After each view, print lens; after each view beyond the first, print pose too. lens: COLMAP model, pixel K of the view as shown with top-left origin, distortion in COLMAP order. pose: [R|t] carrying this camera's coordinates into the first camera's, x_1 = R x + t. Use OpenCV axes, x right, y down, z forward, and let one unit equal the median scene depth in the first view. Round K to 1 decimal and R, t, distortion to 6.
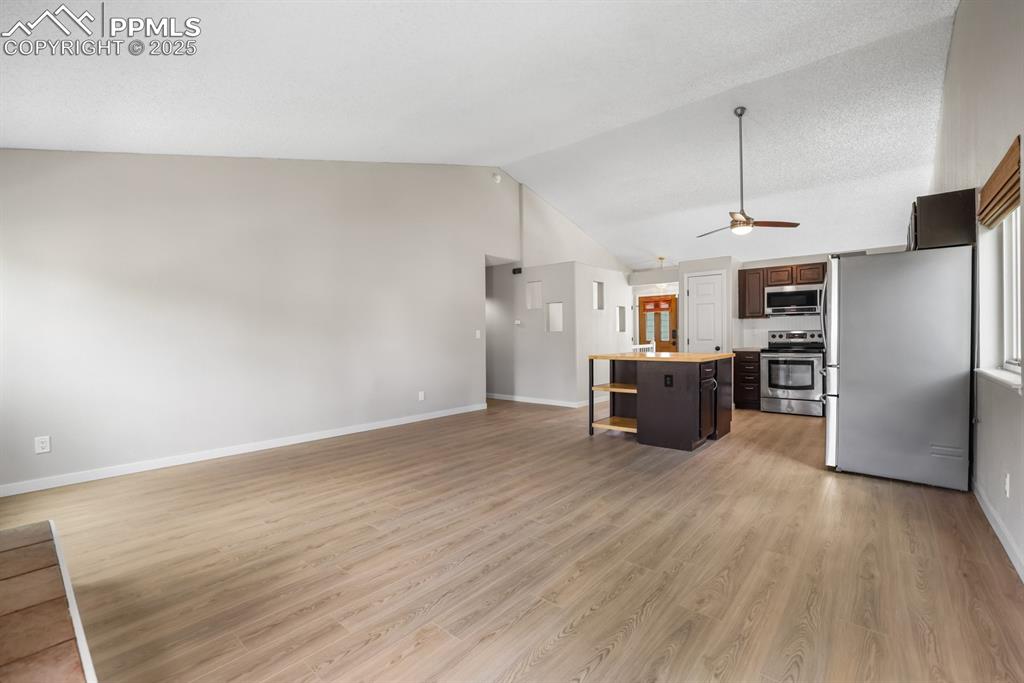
lens RADIAL K [[433.0, 0, 525.6], [0, 433.0, 331.7], [0, 0, 1]] dist [0.000307, 0.000128]
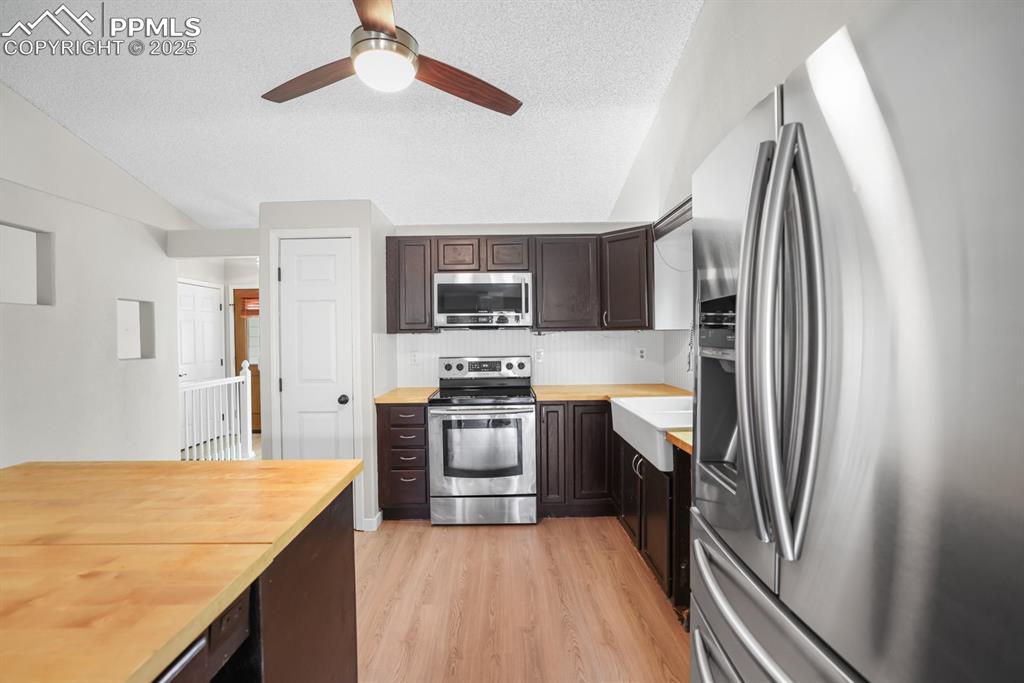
lens RADIAL K [[455.3, 0, 512.0], [0, 455.3, 341.5], [0, 0, 1]] dist [-0.003411, -0.000268]
pose [[0.760007, -0.008226, 0.649863, 0.271690], [0.002681, 0.999951, 0.009523, -0.026954], [-0.649910, -0.005496, 0.759991, 0.530032]]
